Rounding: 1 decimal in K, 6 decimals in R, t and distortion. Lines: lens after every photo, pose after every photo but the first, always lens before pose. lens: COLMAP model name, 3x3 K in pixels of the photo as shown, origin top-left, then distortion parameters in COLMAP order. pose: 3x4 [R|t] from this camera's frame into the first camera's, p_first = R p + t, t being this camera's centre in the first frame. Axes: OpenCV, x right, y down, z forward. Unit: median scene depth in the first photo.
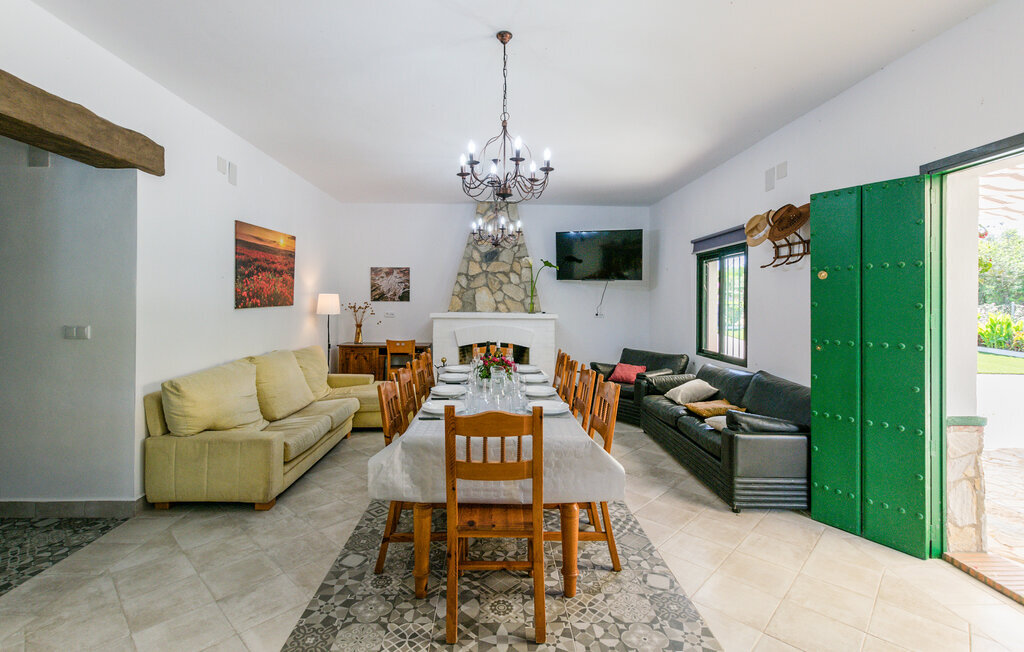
lens RADIAL K [[456.7, 0, 513.9], [0, 456.7, 304.9], [0, 0, 1]] dist [0.002748, 0.000176]
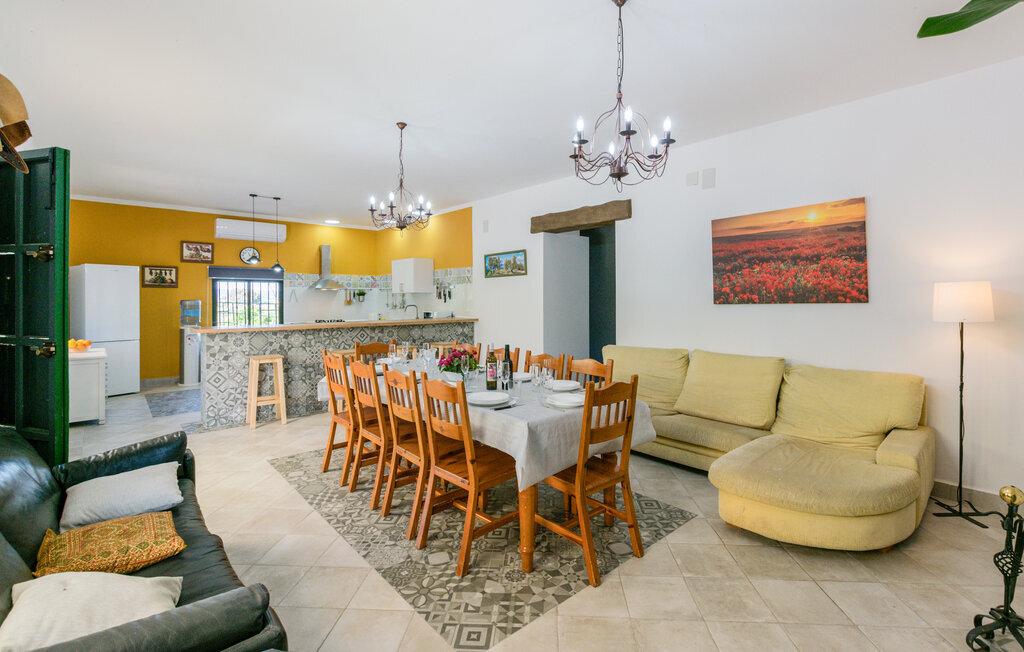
lens RADIAL K [[462.5, 0, 535.8], [0, 462.5, 300.2], [0, 0, 1]] dist [0.003414, -0.000147]
pose [[-0.760744, -0.002320, -0.649048, 0.405687], [-0.007030, 0.999964, 0.004665, -0.001152], [0.649014, 0.008112, -0.760734, 1.535697]]
